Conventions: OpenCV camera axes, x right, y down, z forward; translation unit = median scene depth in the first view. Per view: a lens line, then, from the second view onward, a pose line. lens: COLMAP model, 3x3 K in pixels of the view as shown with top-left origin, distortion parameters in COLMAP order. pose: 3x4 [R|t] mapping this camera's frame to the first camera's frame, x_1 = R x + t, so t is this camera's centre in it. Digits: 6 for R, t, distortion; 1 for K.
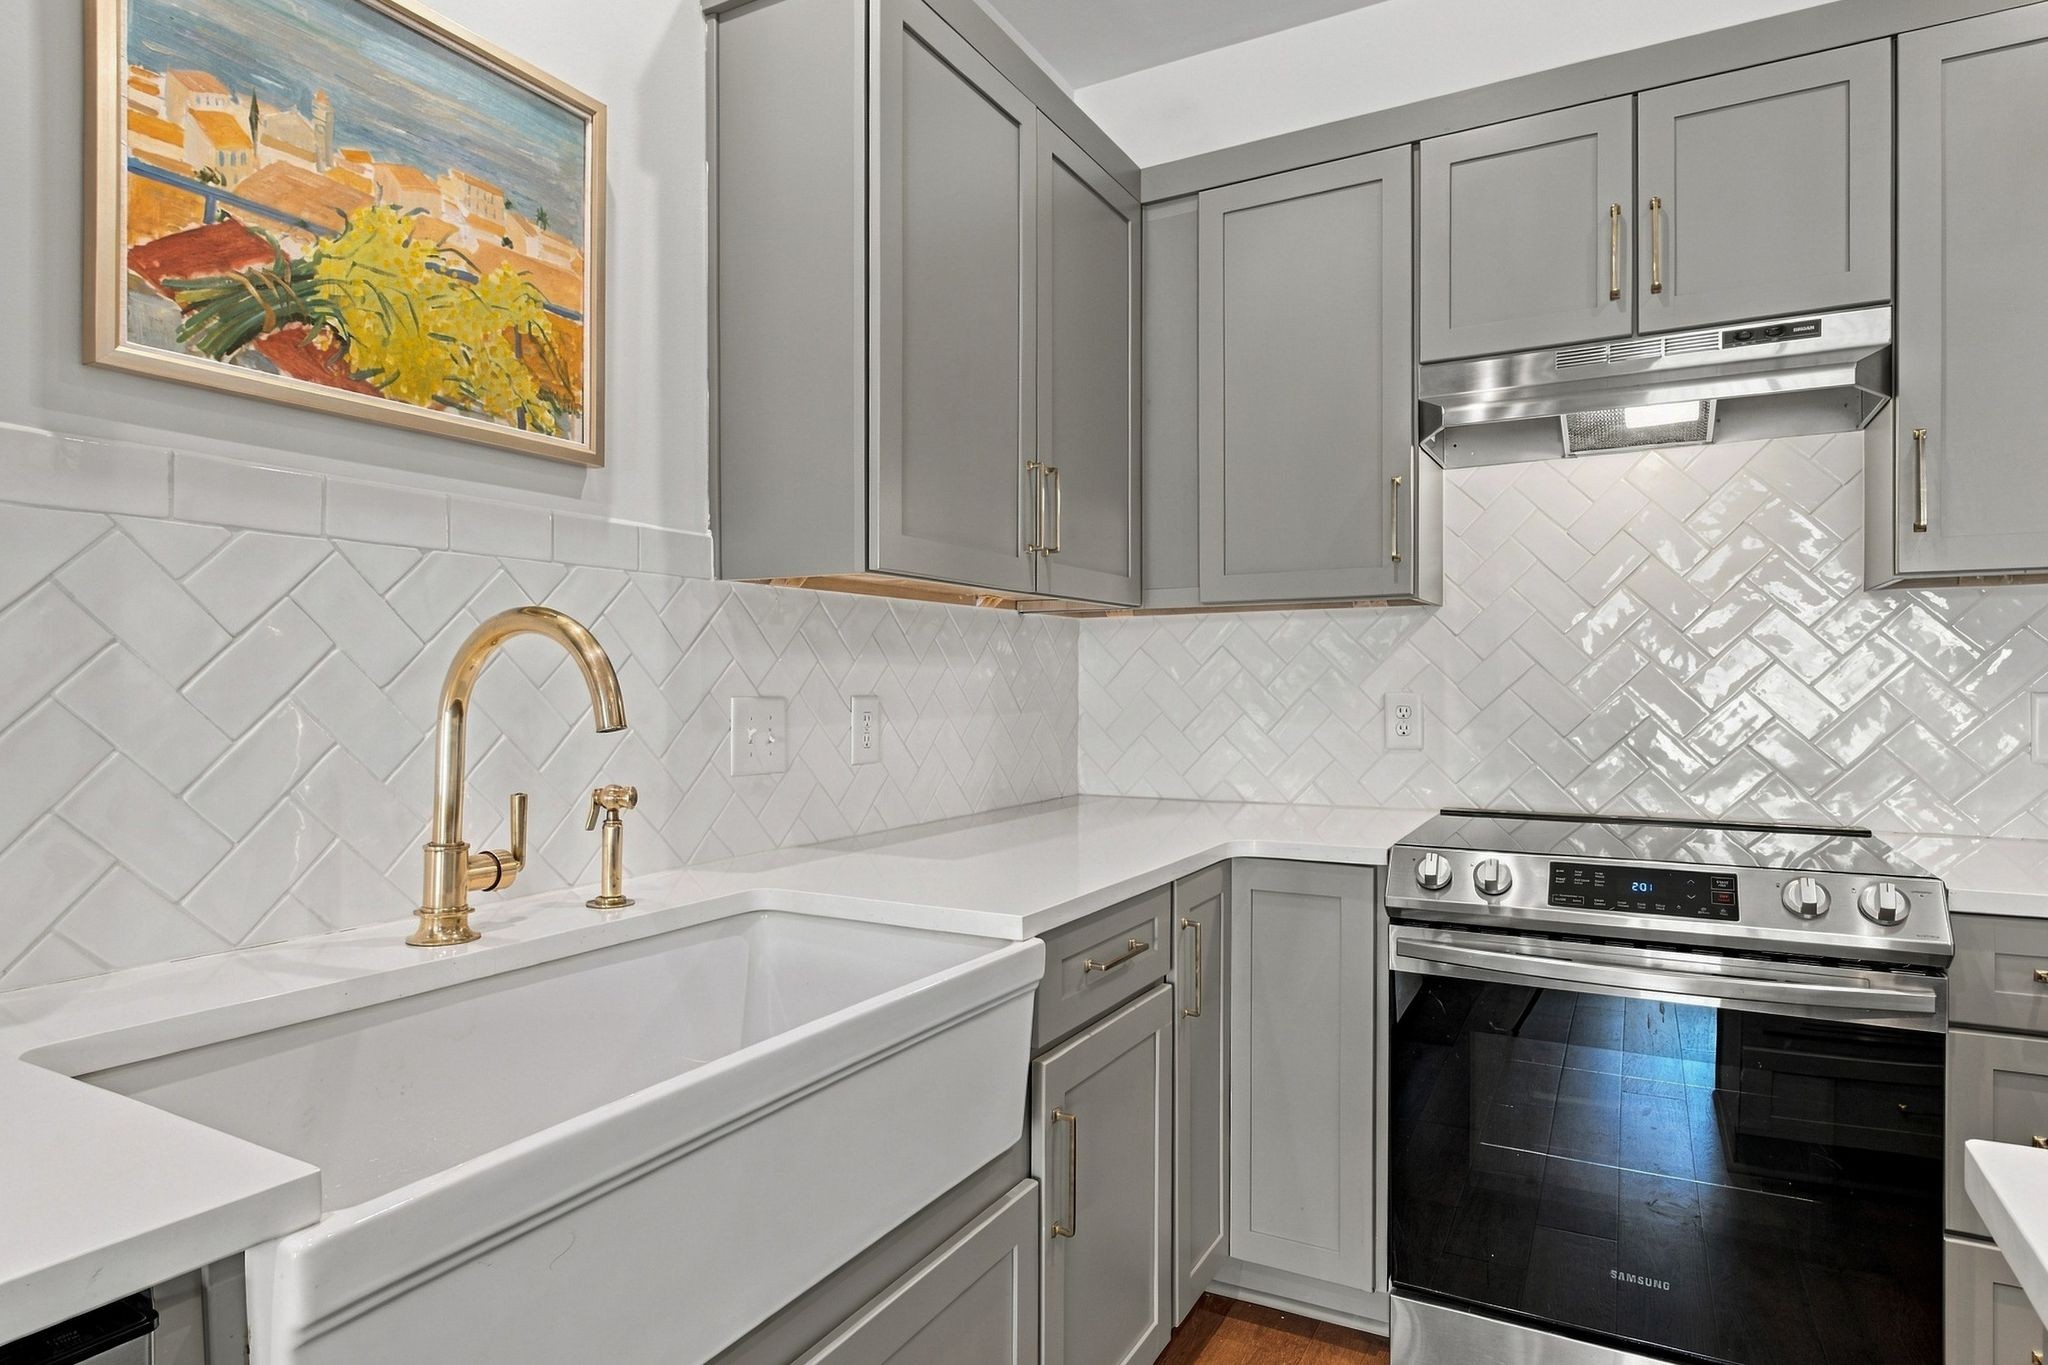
lens RADIAL K [[1126.4, 0, 1024.0], [0, 1126.4, 682.5], [0, 0, 1]] dist [0.001779, -0.001387]
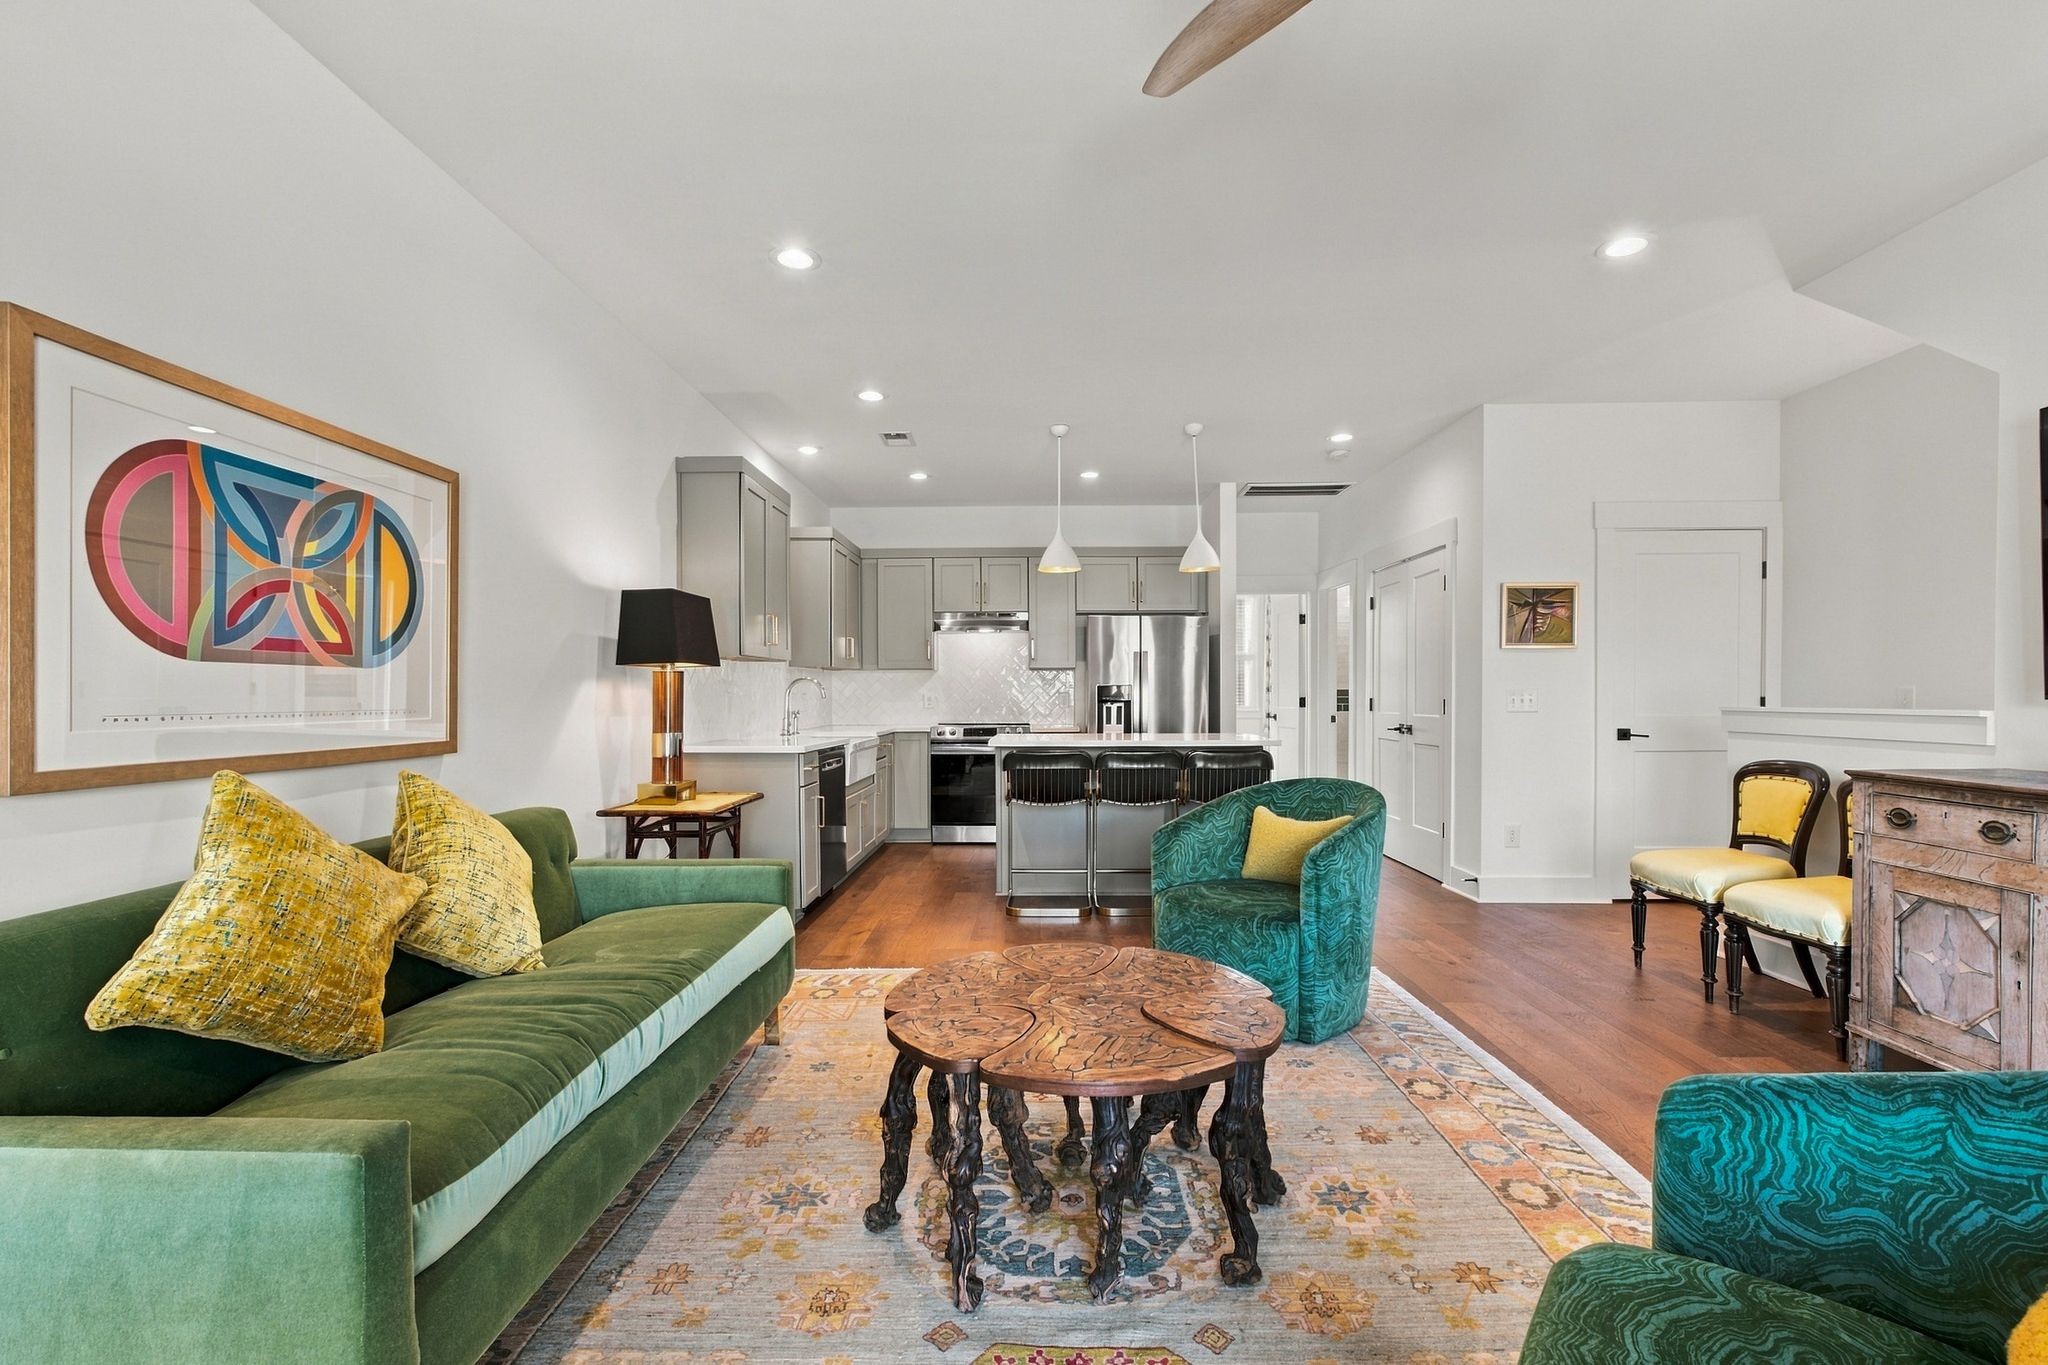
lens RADIAL K [[897.3, 0, 1035.1], [0, 897.3, 692.6], [0, 0, 1]] dist [0.000698, -0.000481]
pose [[0.873631, -0.003724, 0.486576, -1.054717], [0.007304, 0.999958, -0.005461, 0.030725], [-0.486535, 0.008325, 0.873621, -2.332743]]
